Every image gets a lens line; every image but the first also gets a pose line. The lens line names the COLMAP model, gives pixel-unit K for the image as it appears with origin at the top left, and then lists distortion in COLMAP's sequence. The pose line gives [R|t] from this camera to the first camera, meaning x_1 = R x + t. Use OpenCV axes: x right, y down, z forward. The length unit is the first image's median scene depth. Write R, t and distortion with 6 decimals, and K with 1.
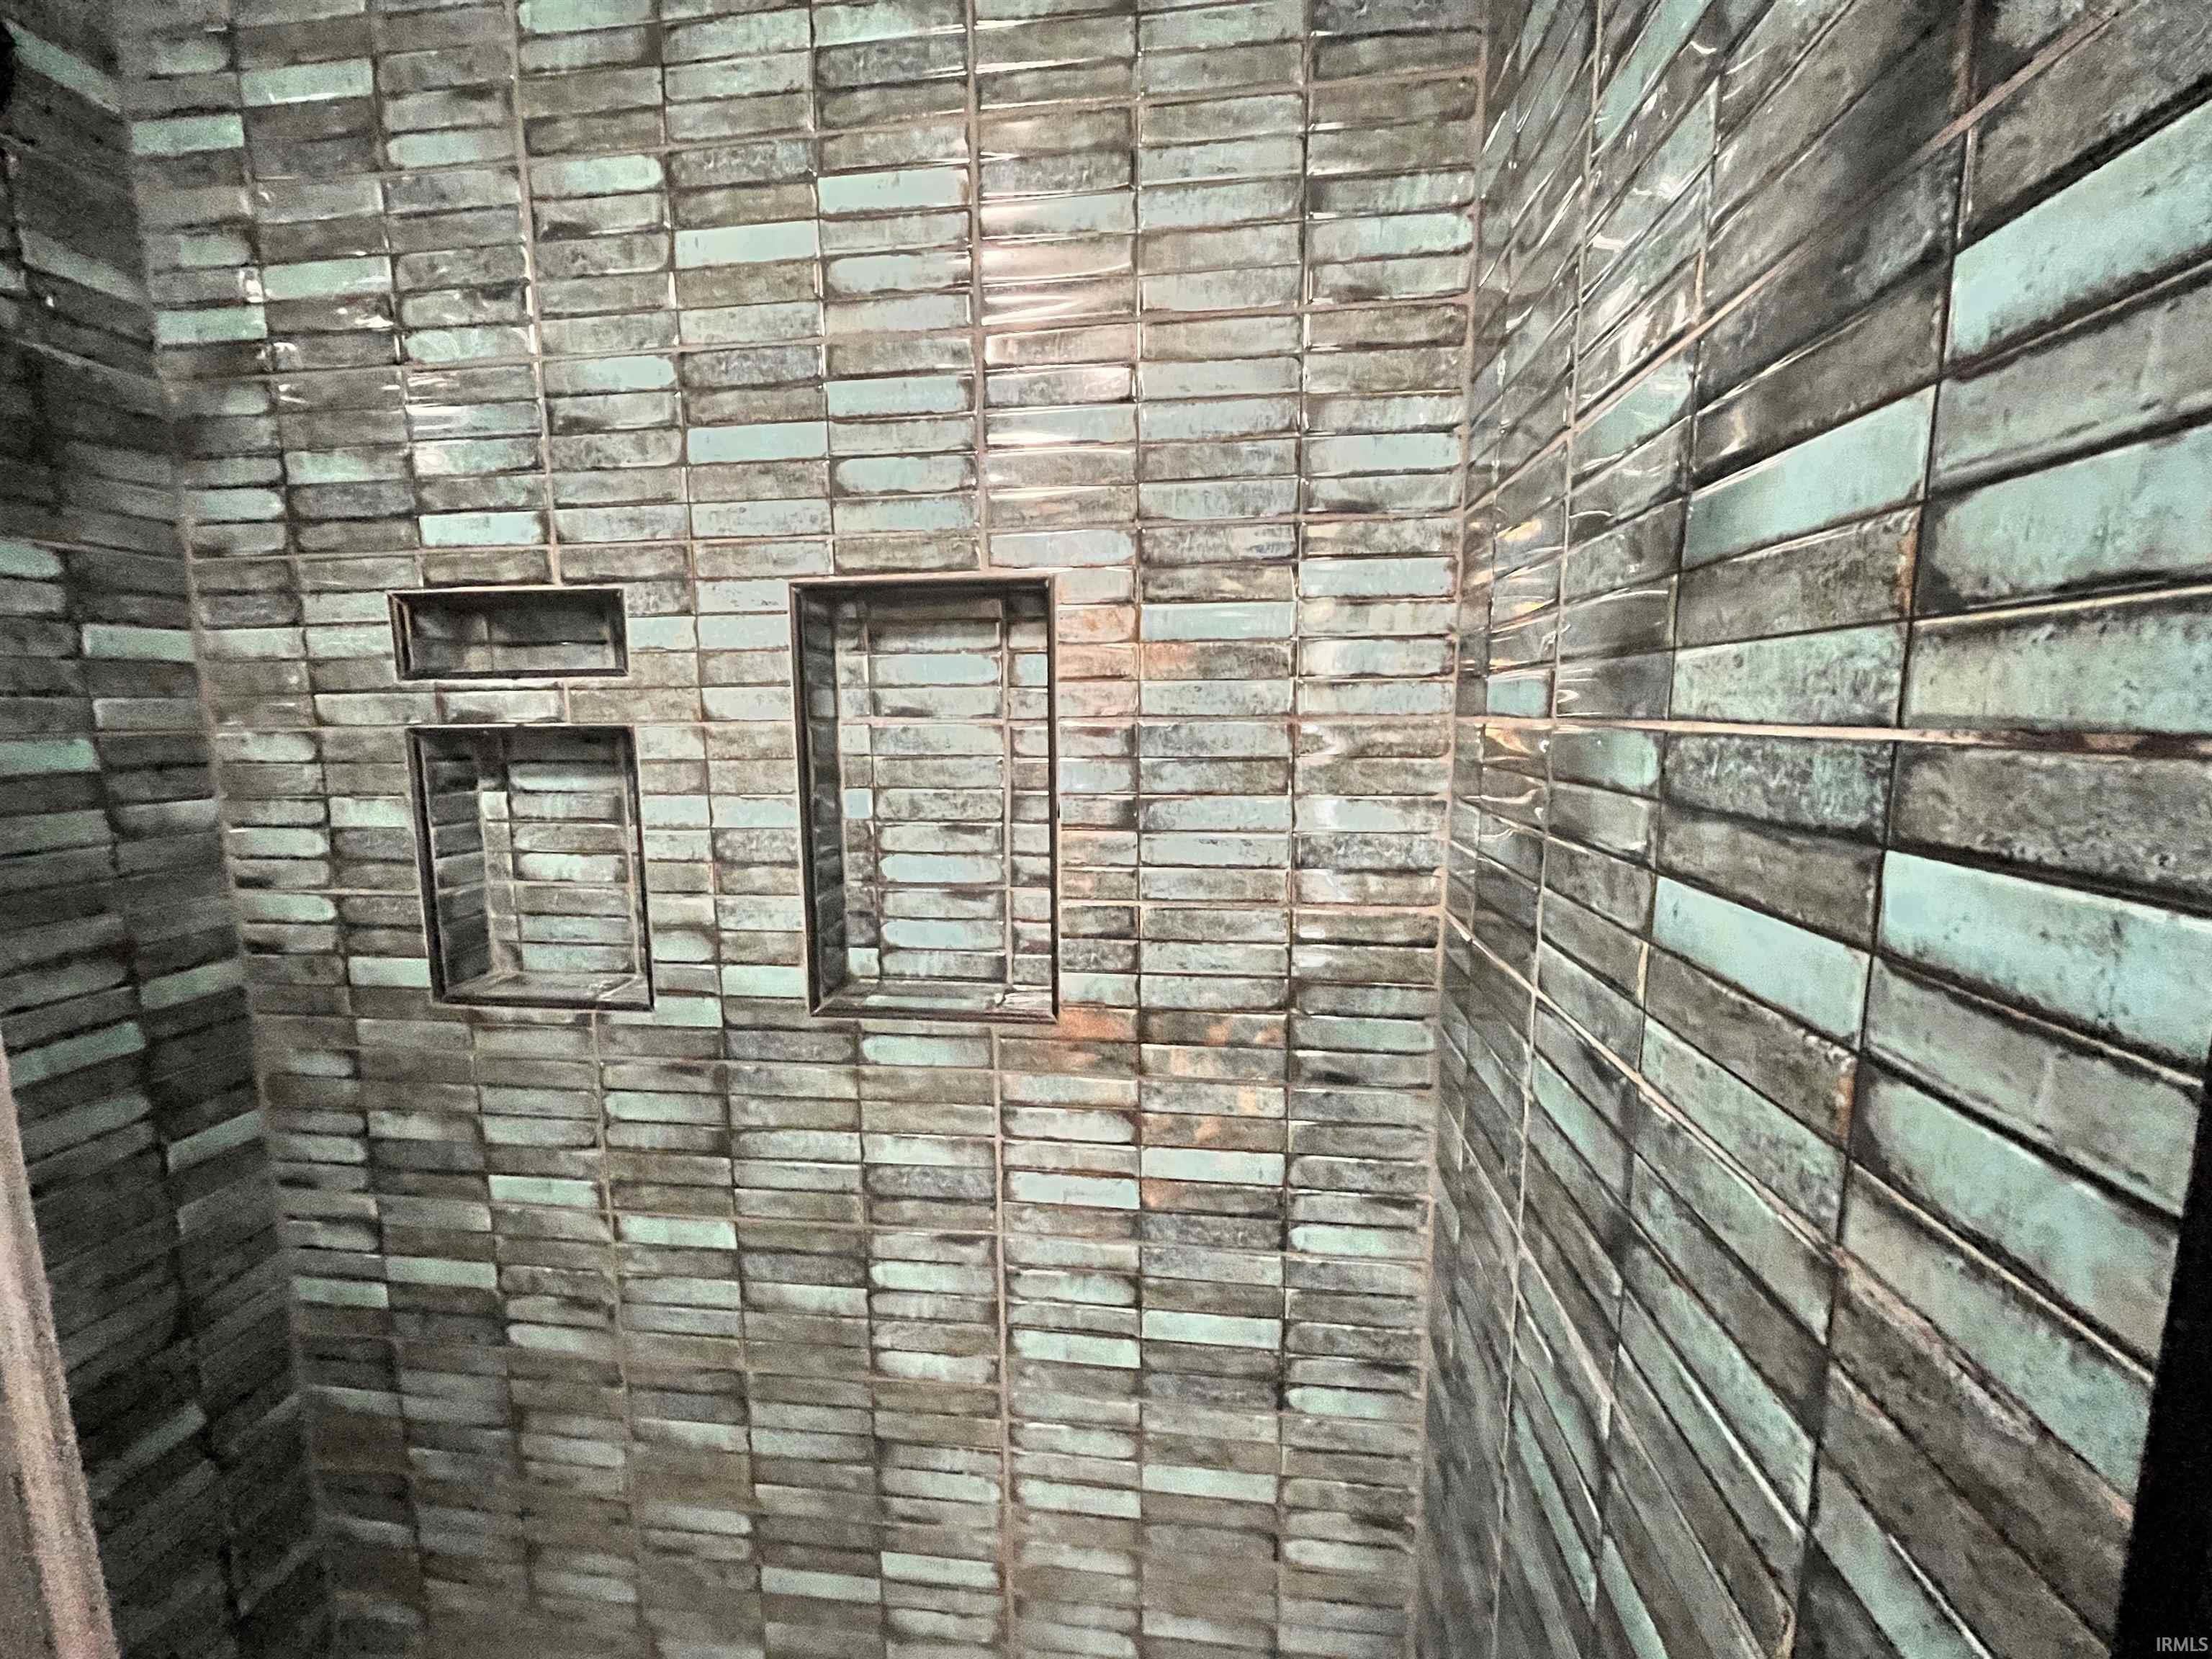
lens RADIAL K [[892.5, 0, 1104.8], [0, 892.5, 832.5], [0, 0, 1]] dist [-0.002738, 0.000075]
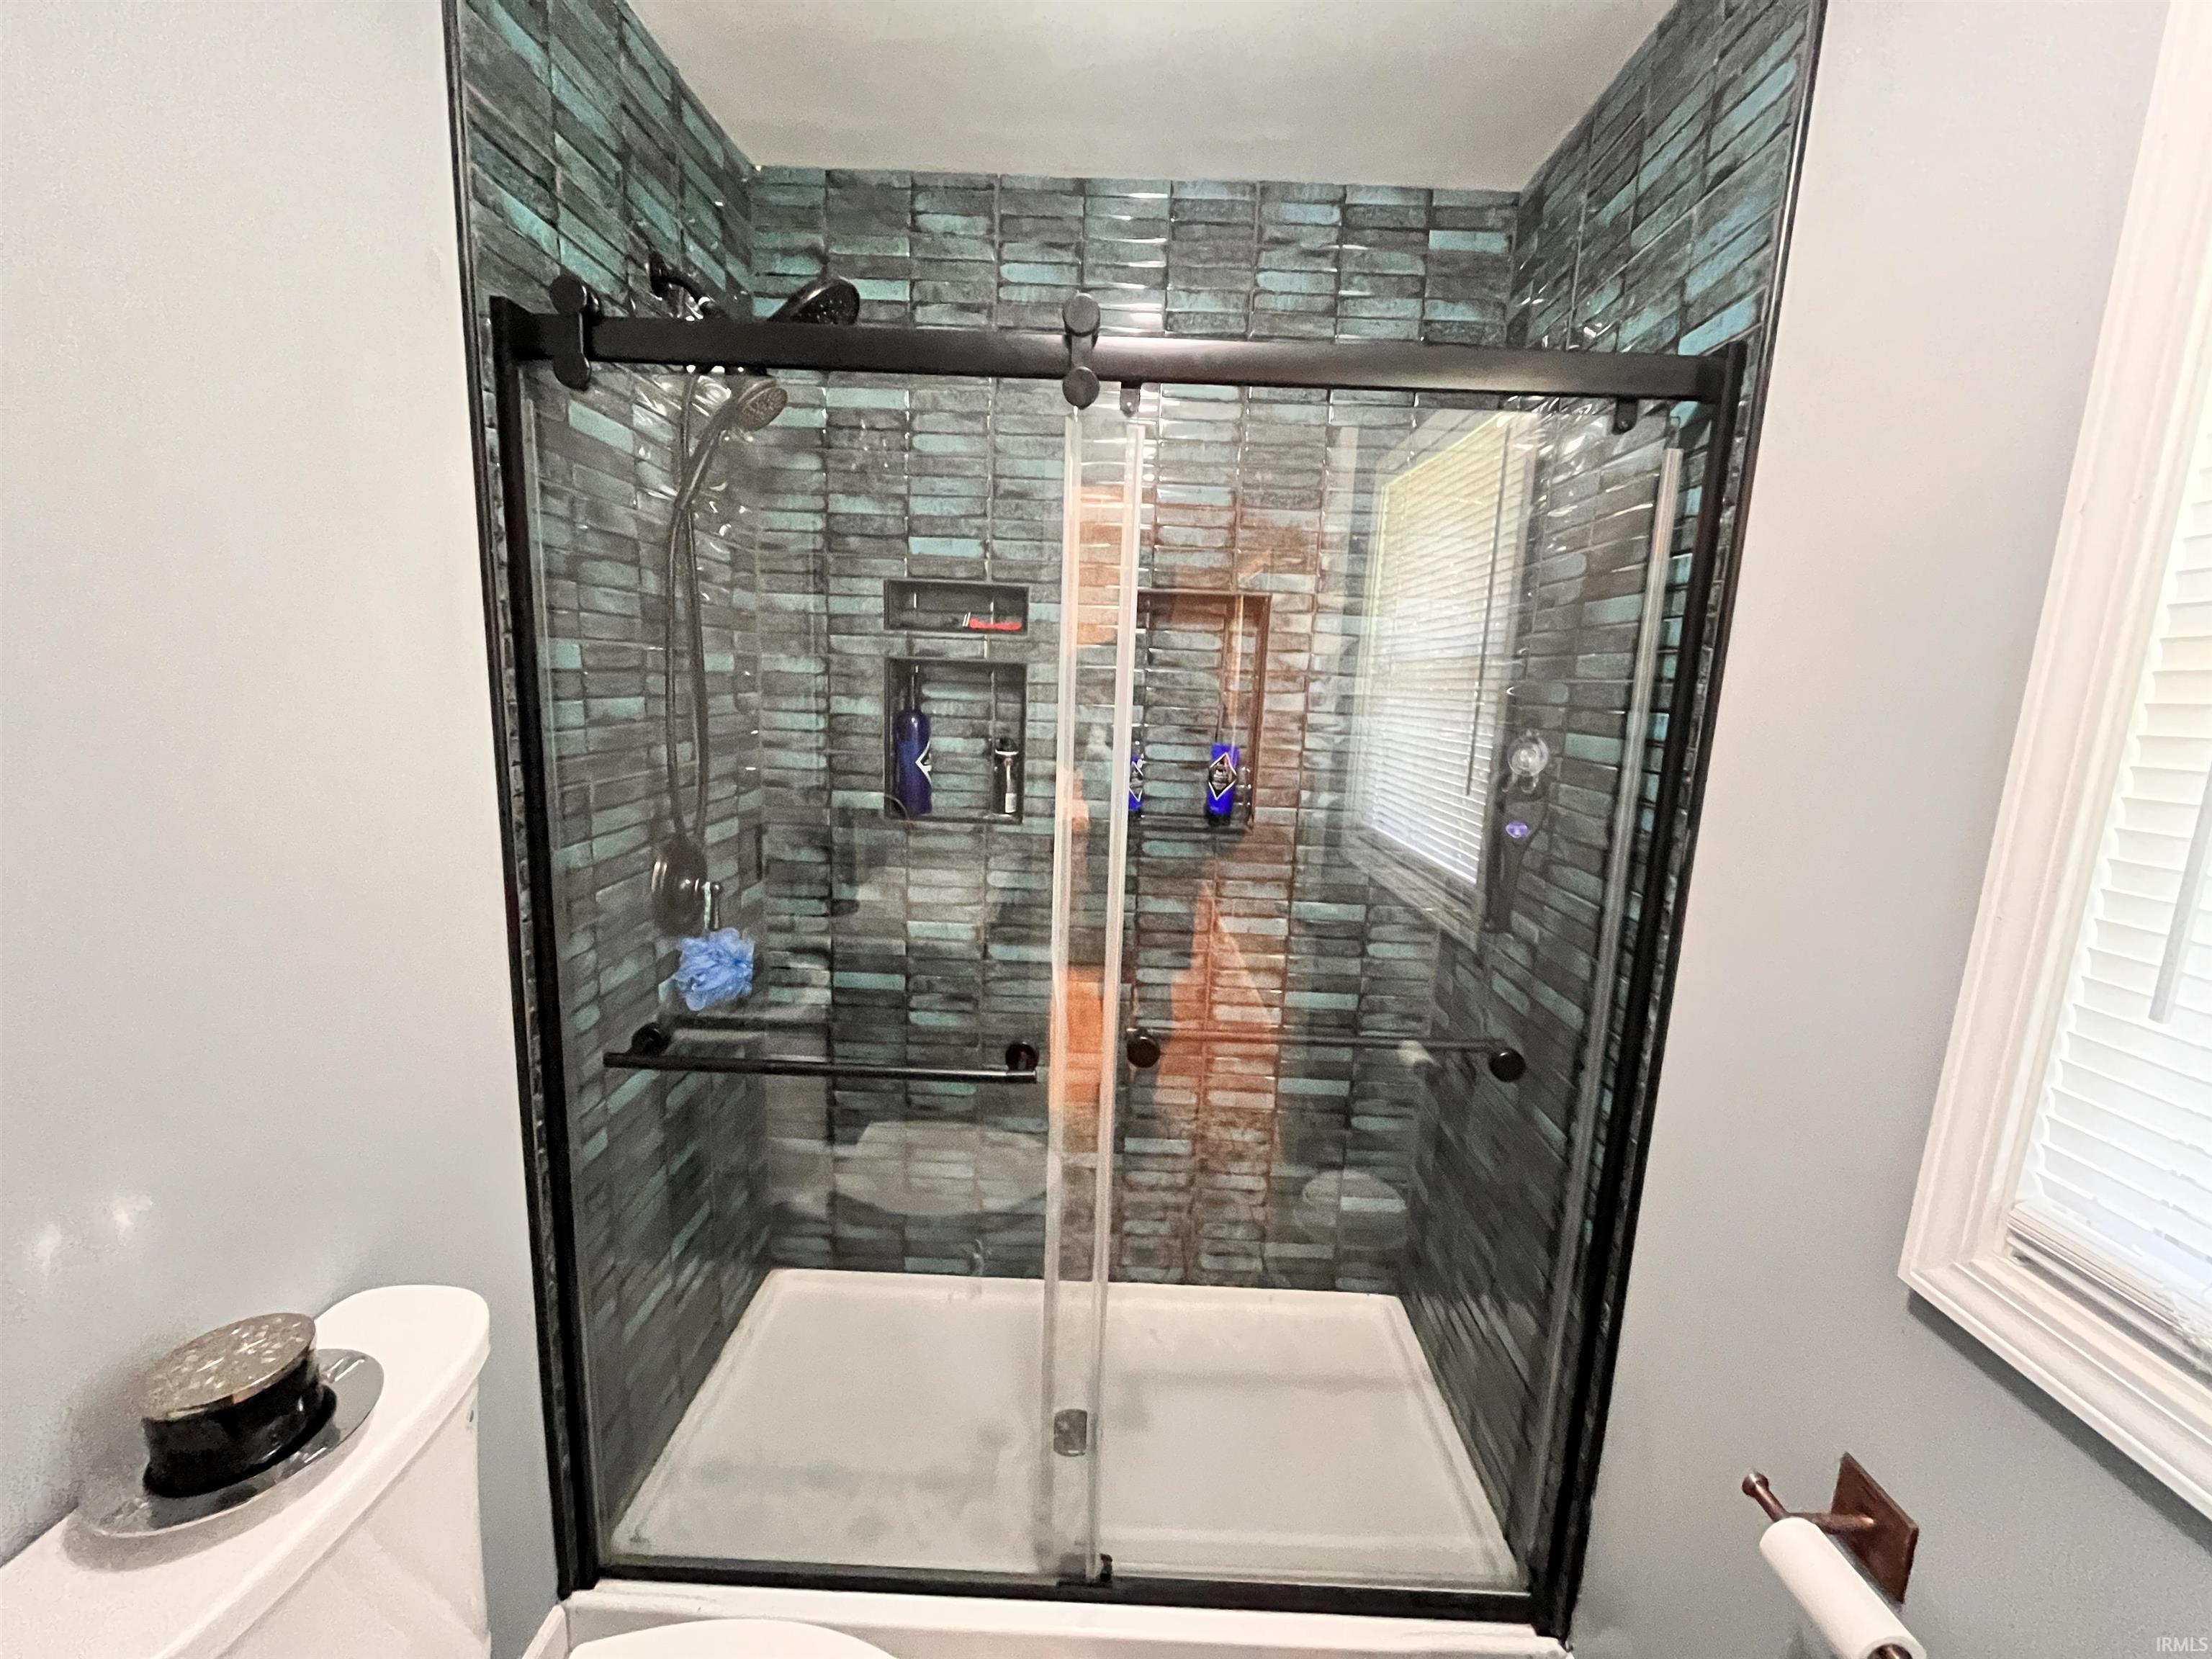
lens RADIAL K [[892.5, 0, 1108.9], [0, 892.5, 835.2], [0, 0, 1]] dist [-0.002738, 0.000075]
pose [[0.992965, 0.031744, 0.114072, -0.547264], [-0.035871, 0.998767, 0.034309, 0.156307], [-0.112842, -0.038159, 0.992880, -0.802384]]
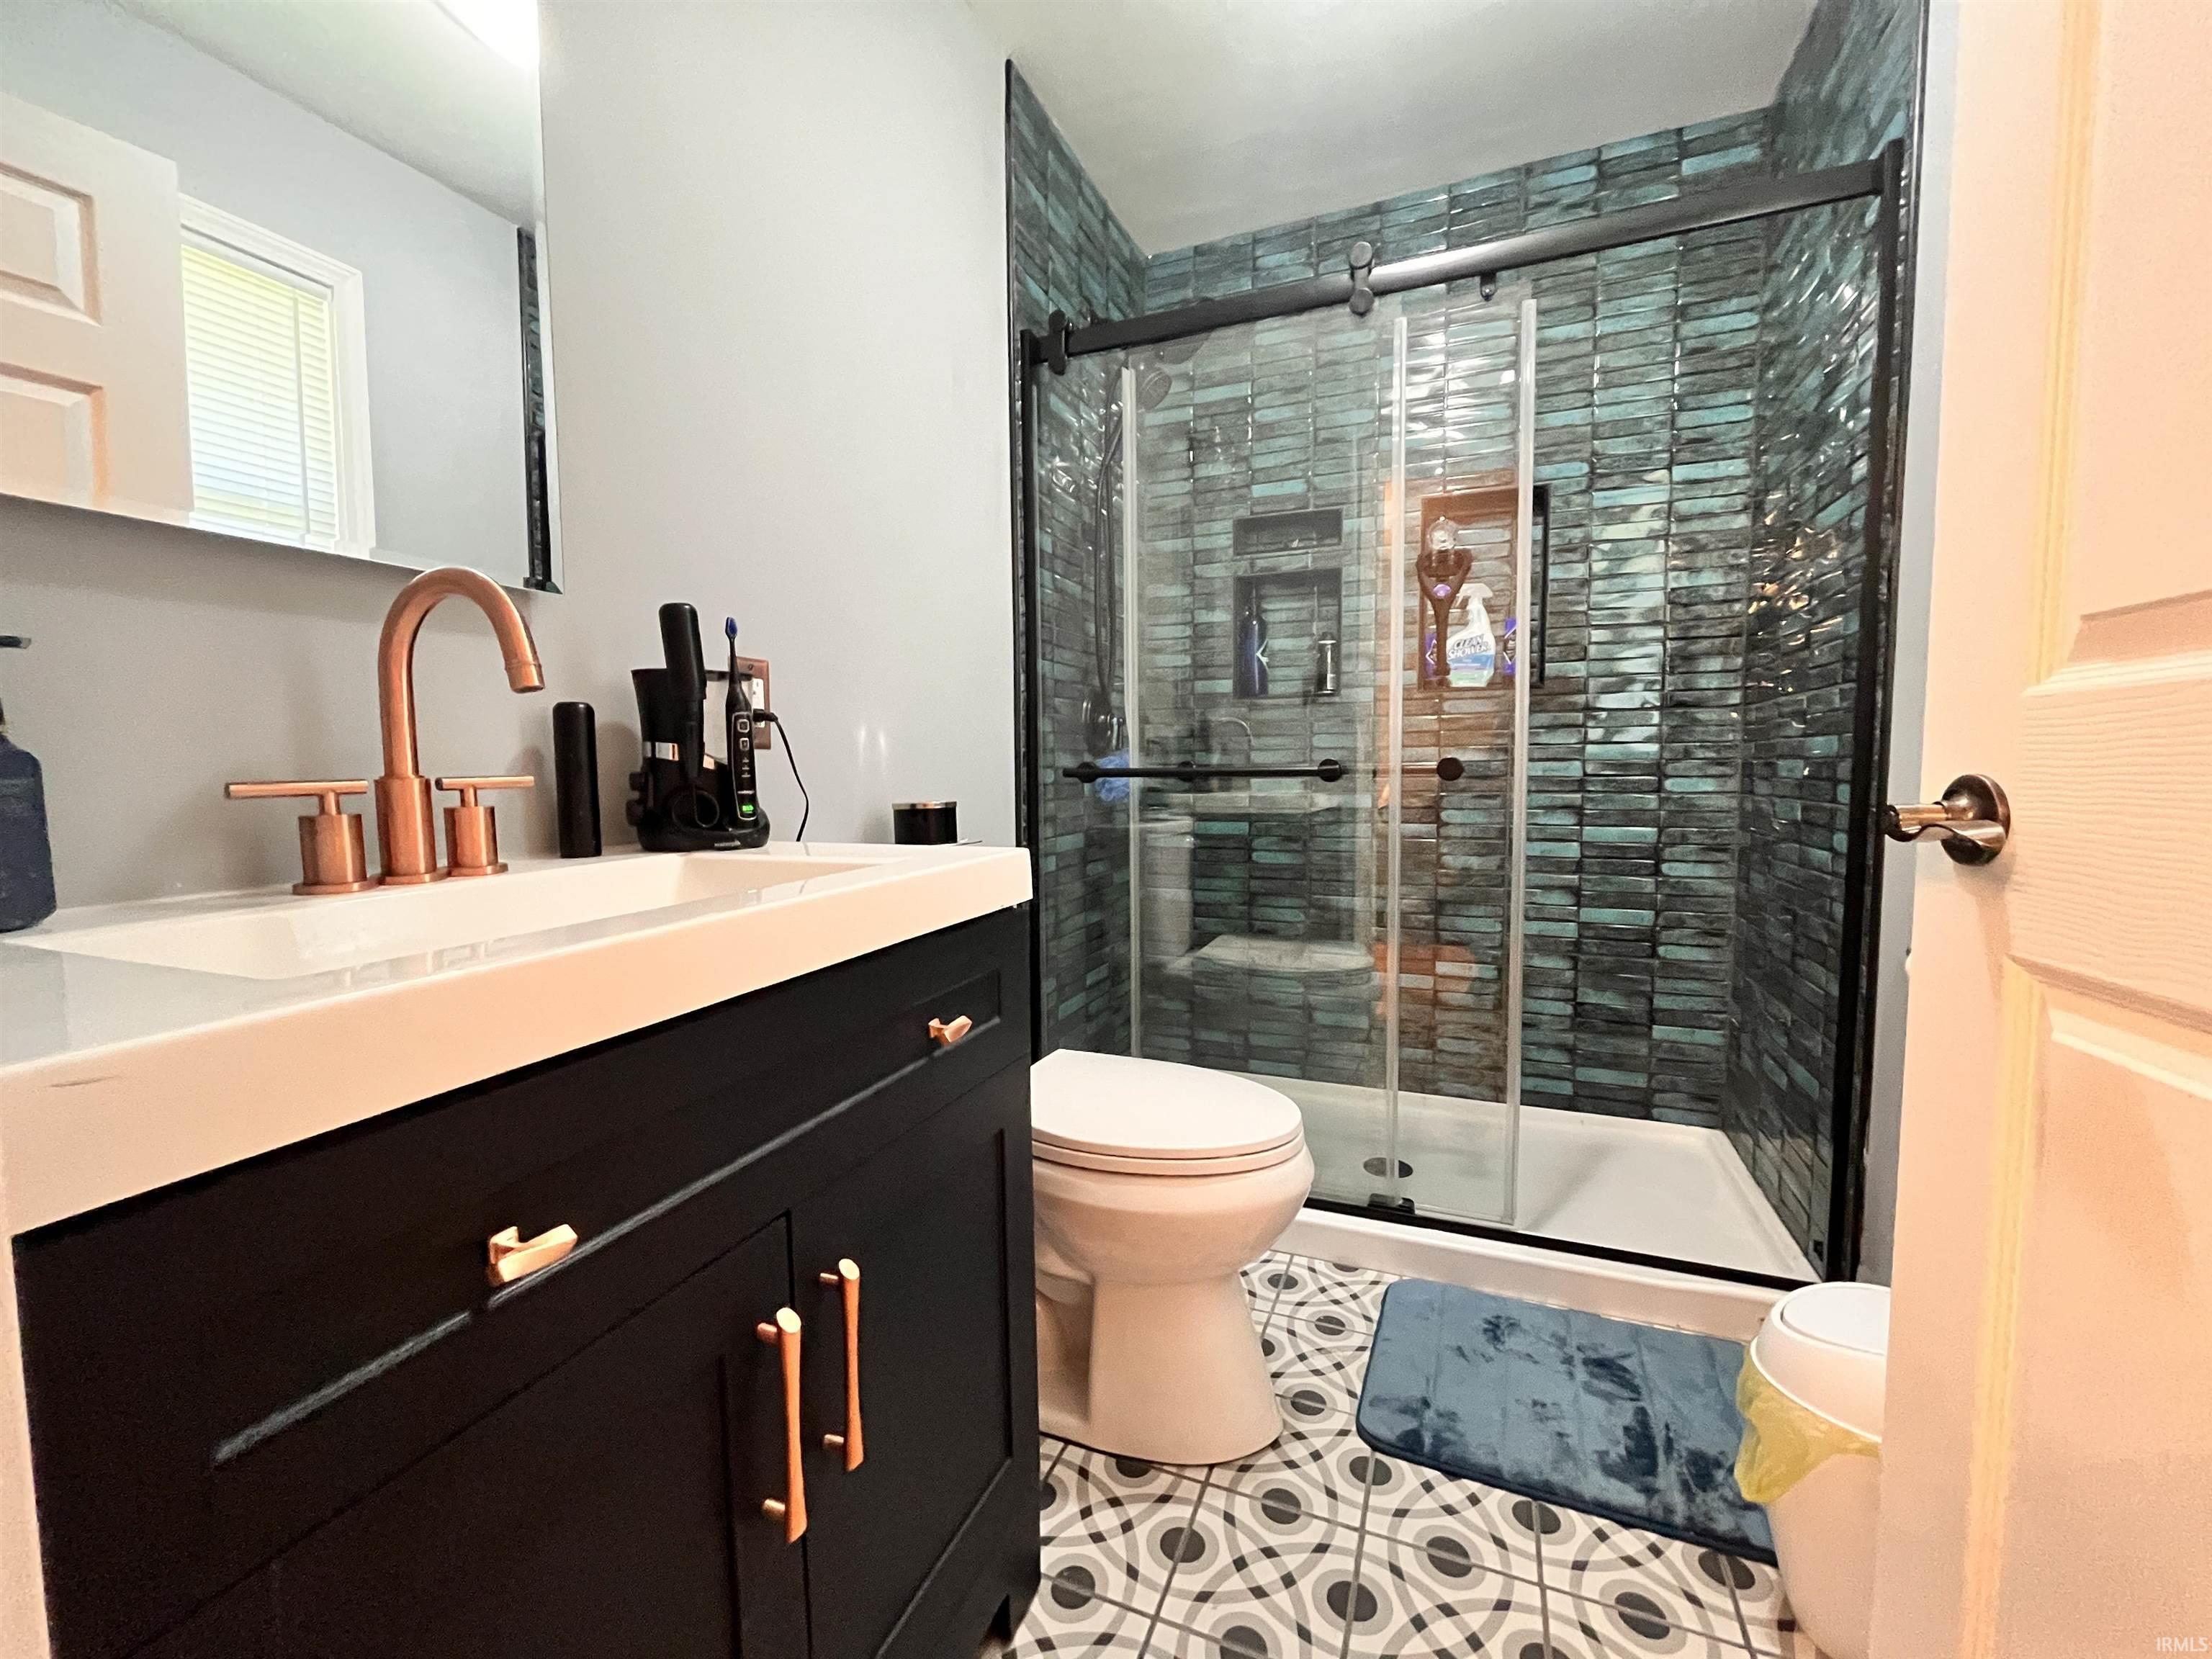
lens RADIAL K [[892.5, 0, 1106.8], [0, 892.5, 831.0], [0, 0, 1]] dist [-0.002738, 0.000075]
pose [[0.964364, 0.019956, -0.263825, -0.483182], [-0.035563, 0.997880, -0.054514, 0.696243], [0.262177, 0.061953, 0.963029, -1.316173]]
